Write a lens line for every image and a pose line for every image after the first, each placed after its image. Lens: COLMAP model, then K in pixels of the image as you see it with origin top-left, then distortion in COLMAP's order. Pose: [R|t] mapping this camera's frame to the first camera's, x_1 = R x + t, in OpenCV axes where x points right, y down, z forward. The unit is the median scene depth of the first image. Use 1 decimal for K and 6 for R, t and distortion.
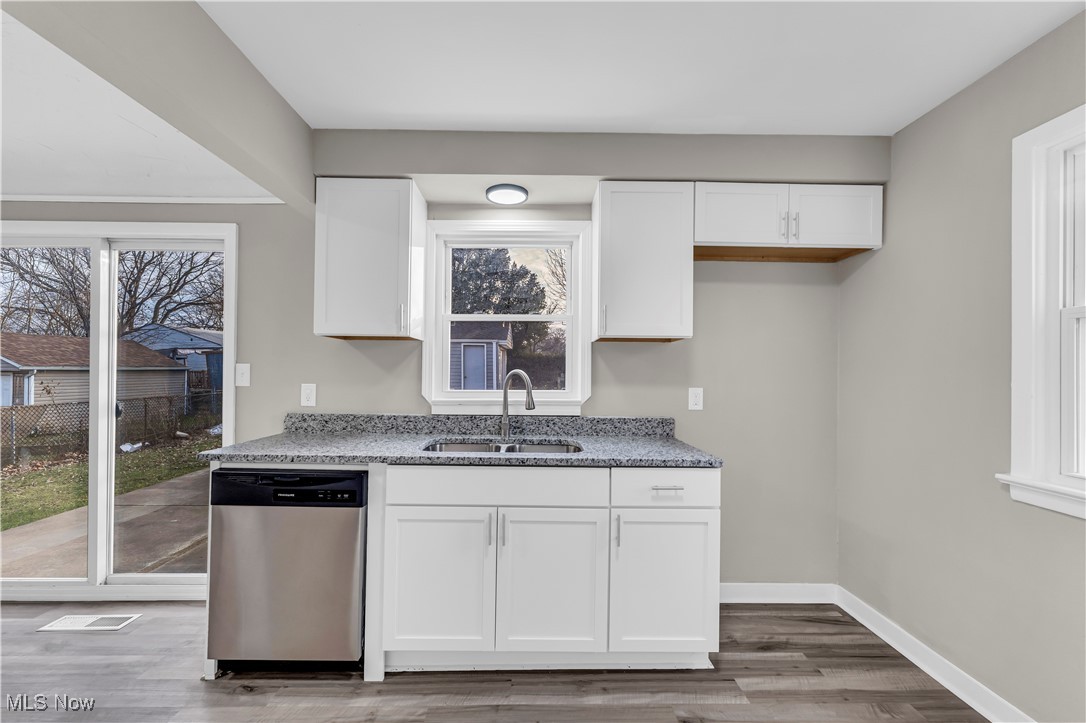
lens RADIAL K [[438.6, 0, 532.7], [0, 438.6, 368.7], [0, 0, 1]] dist [0.001544, 0.000054]
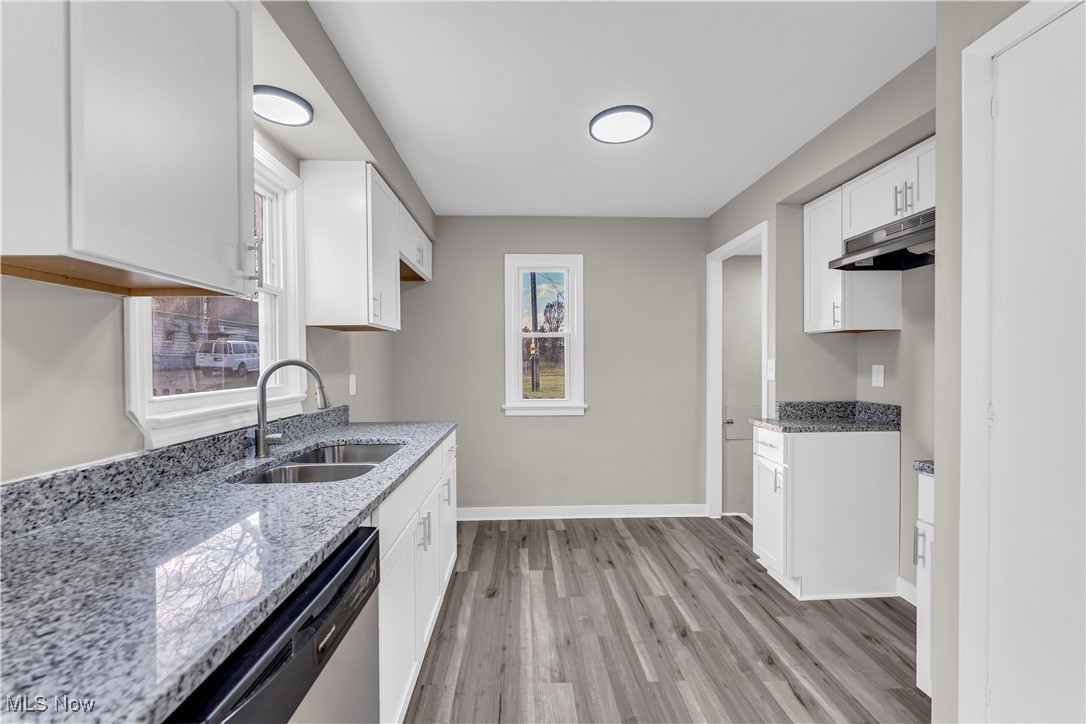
lens RADIAL K [[438.6, 0, 537.1], [0, 438.6, 367.0], [0, 0, 1]] dist [0.001544, 0.000054]
pose [[-0.027619, -0.021779, 0.999381, -0.738931], [-0.002293, 0.999761, 0.021724, -0.000231], [-0.999616, -0.001691, -0.027662, 0.582596]]
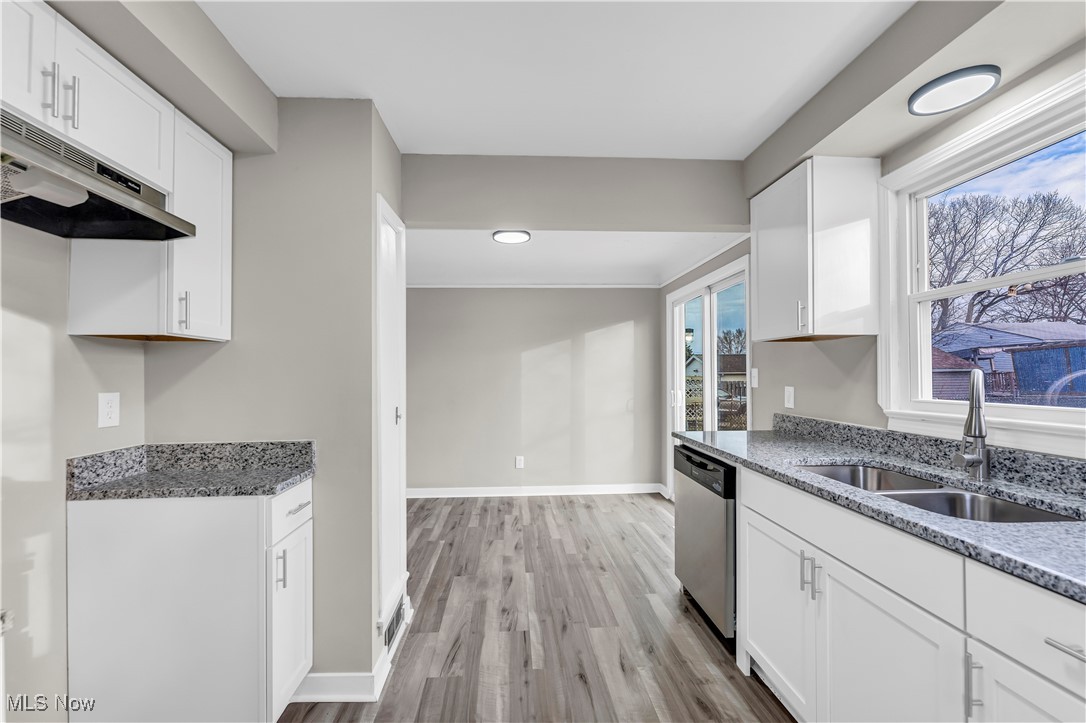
lens RADIAL K [[438.6, 0, 536.7], [0, 438.6, 364.4], [0, 0, 1]] dist [0.001544, 0.000054]
pose [[0.049428, -0.029477, -0.998343, 0.510693], [0.015644, 0.999465, -0.028735, 0.002738], [0.998655, -0.014198, 0.049863, 0.351564]]
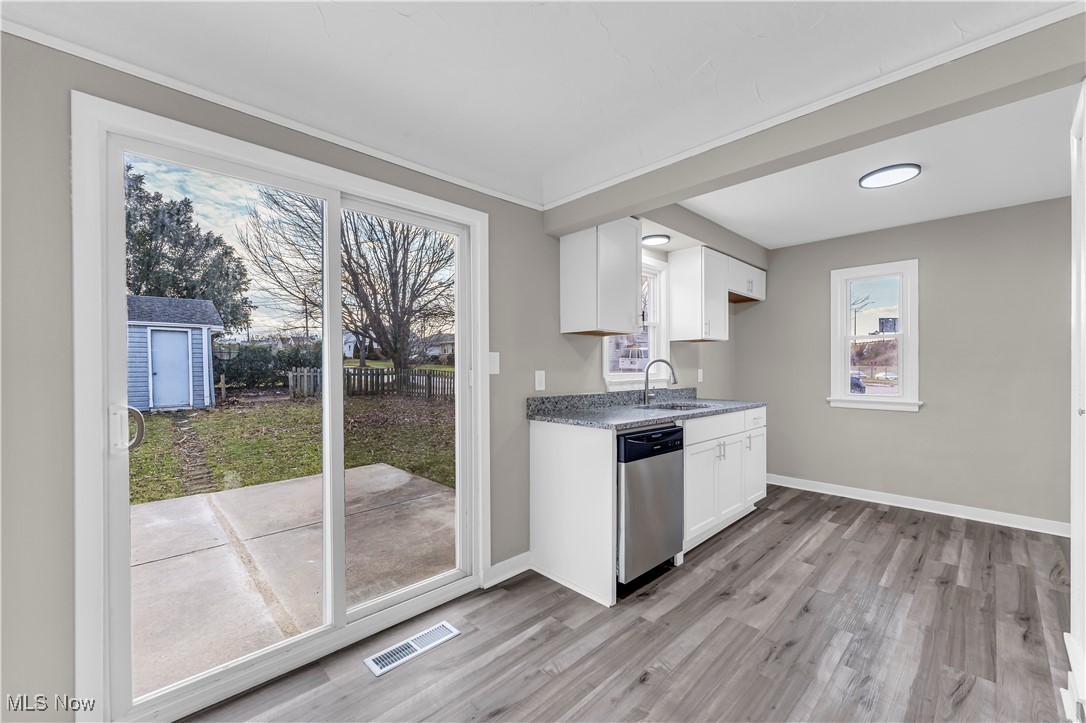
lens RADIAL K [[438.6, 0, 538.4], [0, 438.6, 367.6], [0, 0, 1]] dist [0.001544, 0.000054]
pose [[0.727247, -0.012549, 0.686262, -1.301840], [0.004028, 0.999894, 0.014016, 0.010777], [-0.686364, -0.007429, 0.727220, 0.183571]]
